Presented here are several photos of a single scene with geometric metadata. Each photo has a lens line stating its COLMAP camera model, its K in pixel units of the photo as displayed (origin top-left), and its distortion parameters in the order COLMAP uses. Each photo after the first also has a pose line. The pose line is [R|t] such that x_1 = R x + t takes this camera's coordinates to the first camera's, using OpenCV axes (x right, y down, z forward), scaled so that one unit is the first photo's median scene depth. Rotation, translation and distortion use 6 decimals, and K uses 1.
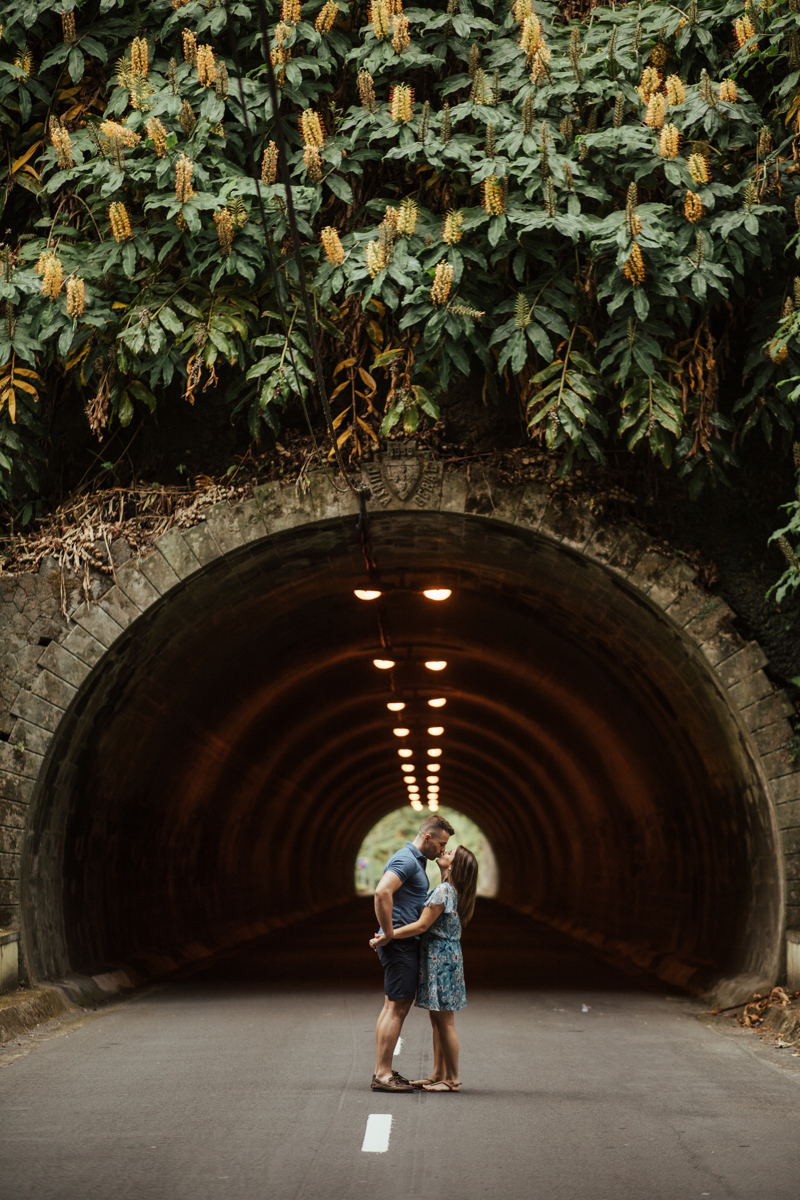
lens RADIAL K [[2893.5, 0, 400.0], [0, 2893.5, 600.0], [0, 0, 1]] dist [-0.114452, -1.104506]
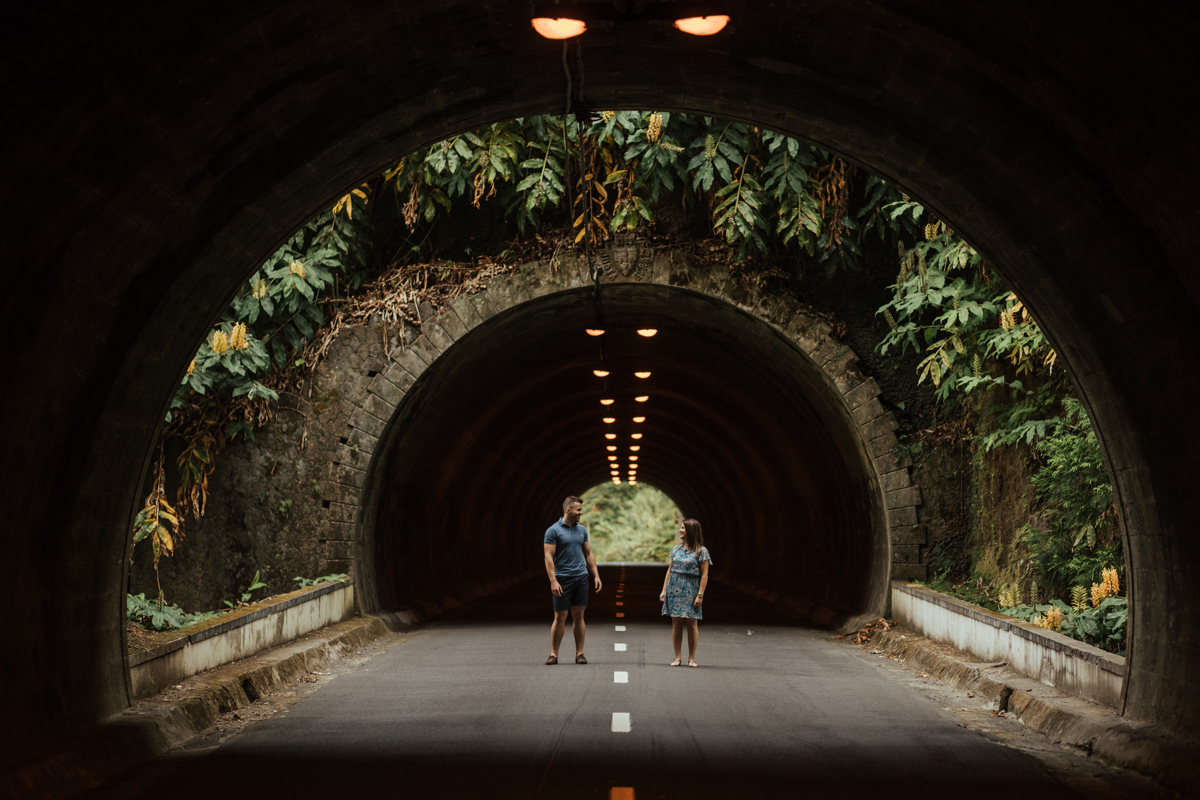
lens RADIAL K [[2976.7, 0, 643.7], [0, 2976.7, 402.7], [0, 0, 1]] dist [-0.132510, -0.834222]
pose [[0.999837, 0.006857, 0.016722, -0.014027], [-0.007615, 0.998926, 0.045703, -0.039162], [-0.016391, -0.045823, 0.998815, -0.461581]]
